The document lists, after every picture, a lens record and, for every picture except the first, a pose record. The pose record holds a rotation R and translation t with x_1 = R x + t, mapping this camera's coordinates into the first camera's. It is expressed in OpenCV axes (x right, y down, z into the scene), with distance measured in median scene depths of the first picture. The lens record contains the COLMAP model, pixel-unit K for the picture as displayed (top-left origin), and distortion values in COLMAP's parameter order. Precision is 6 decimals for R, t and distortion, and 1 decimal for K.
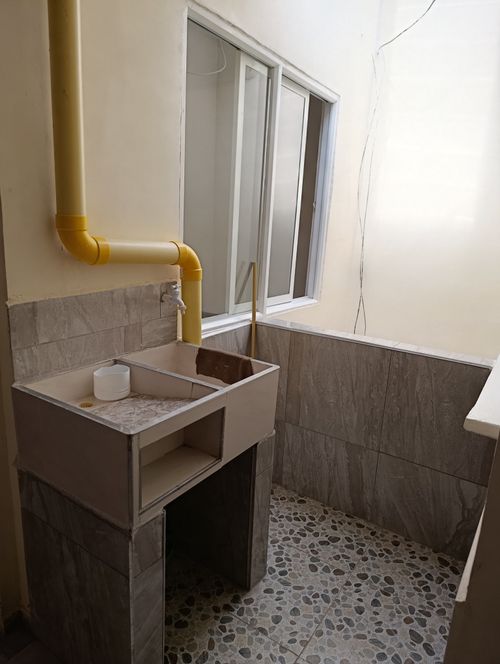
lens RADIAL K [[453.8, 0, 250.1], [0, 453.8, 331.4], [0, 0, 1]] dist [-0.001576, -0.003692]
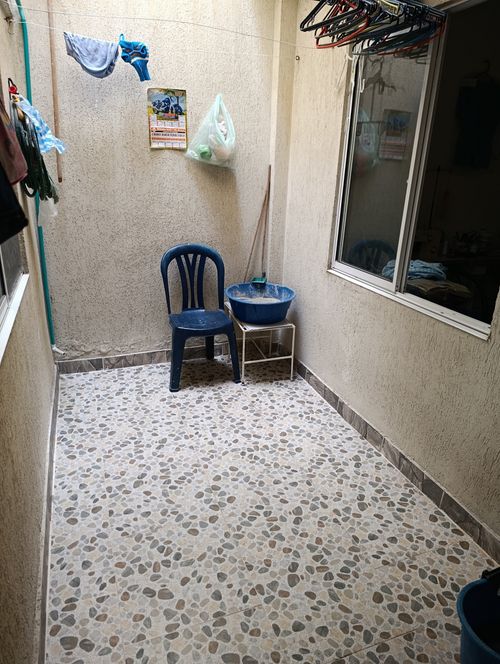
lens RADIAL K [[453.8, 0, 249.7], [0, 453.8, 332.0], [0, 0, 1]] dist [-0.001576, -0.003692]
pose [[-0.576202, 0.215994, -0.788249, 0.898073], [-0.260973, 0.865336, 0.427886, -0.274419], [0.774522, 0.452261, -0.442240, 1.303400]]
